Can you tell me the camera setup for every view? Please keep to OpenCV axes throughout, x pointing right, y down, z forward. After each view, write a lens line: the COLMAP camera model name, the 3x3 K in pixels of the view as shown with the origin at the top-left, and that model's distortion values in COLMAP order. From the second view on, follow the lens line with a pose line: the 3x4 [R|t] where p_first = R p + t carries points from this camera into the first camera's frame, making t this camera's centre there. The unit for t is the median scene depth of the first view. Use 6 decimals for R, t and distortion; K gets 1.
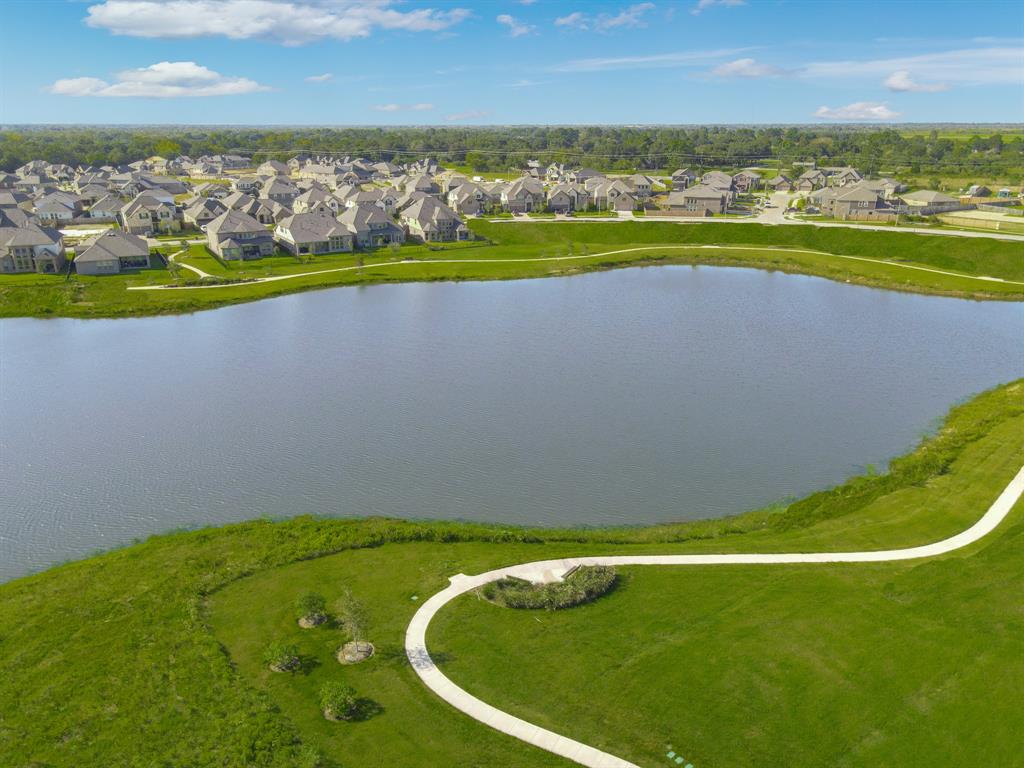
lens RADIAL K [[733.4, 0, 512.0], [0, 733.4, 384.0], [0, 0, 1]] dist [-0.002737, 0.006769]
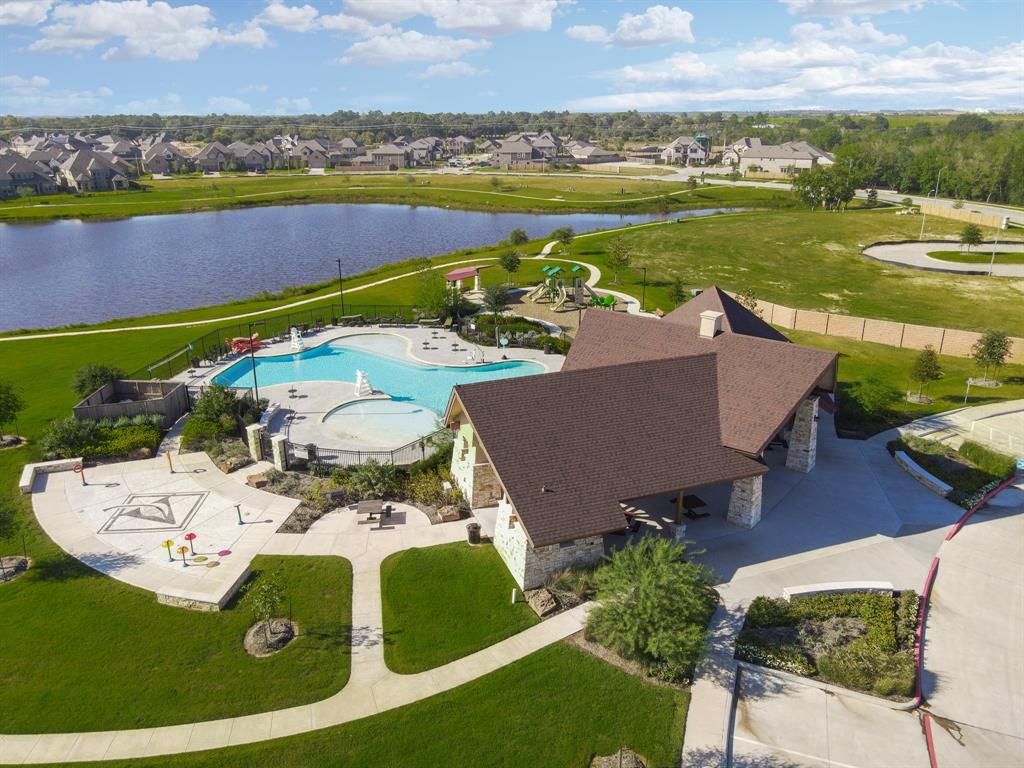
lens RADIAL K [[733.4, 0, 512.0], [0, 733.4, 384.0], [0, 0, 1]] dist [-0.002737, 0.006769]
pose [[0.972935, -0.082436, 0.215874, 0.223516], [0.079903, 0.996593, 0.020449, 0.099612], [-0.216825, -0.002647, 0.976207, -0.130498]]
